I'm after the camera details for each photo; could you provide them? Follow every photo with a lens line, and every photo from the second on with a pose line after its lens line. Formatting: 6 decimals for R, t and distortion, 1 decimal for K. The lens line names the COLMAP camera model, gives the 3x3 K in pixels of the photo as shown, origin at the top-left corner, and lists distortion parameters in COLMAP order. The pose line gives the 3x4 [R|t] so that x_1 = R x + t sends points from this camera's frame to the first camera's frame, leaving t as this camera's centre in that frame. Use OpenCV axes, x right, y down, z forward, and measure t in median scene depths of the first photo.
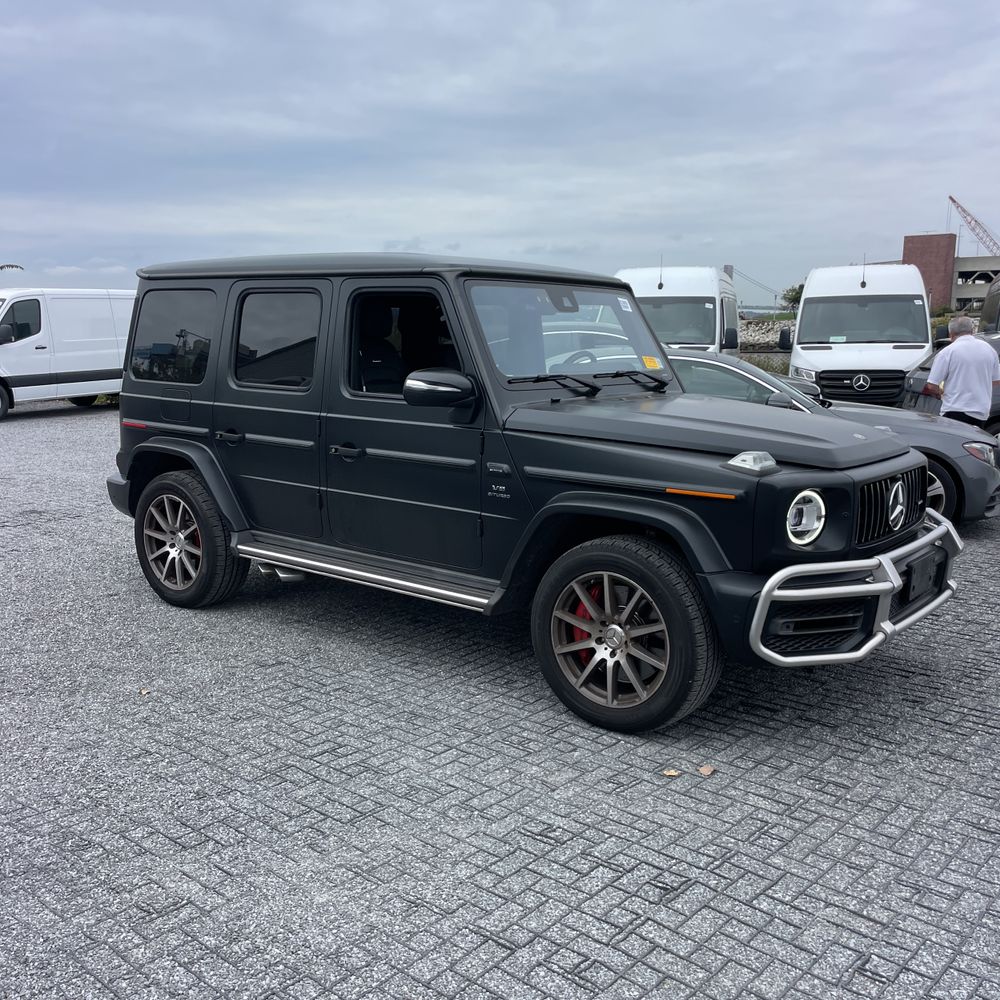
lens RADIAL K [[1020.7, 0, 458.7], [0, 1020.7, 477.7], [0, 0, 1]] dist [0.107019, -0.131693]
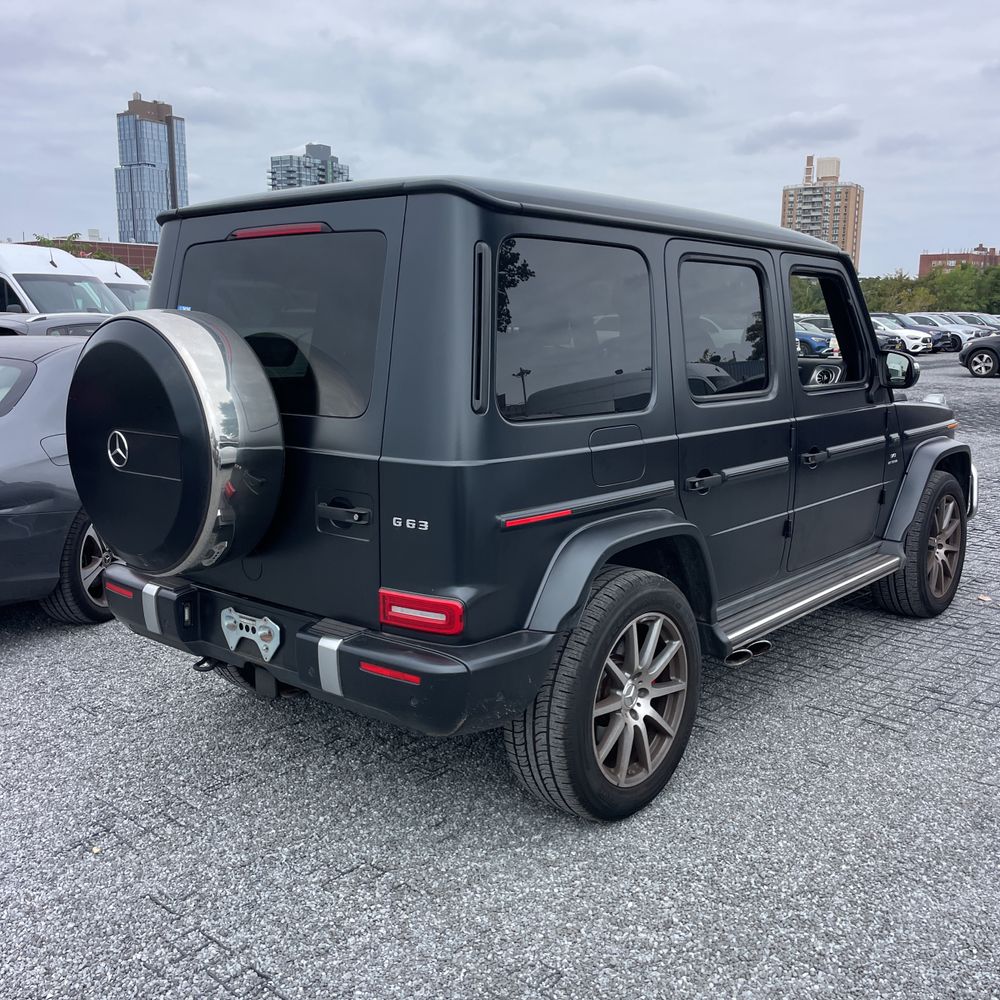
lens RADIAL K [[1004.4, 0, 513.2], [0, 1004.4, 483.1], [0, 0, 1]] dist [0.077052, -0.103407]
pose [[0.022870, -0.155236, 0.987613, -0.834640], [0.157071, 0.976160, 0.149799, -0.149878], [-0.987322, 0.151699, 0.046708, 1.066858]]
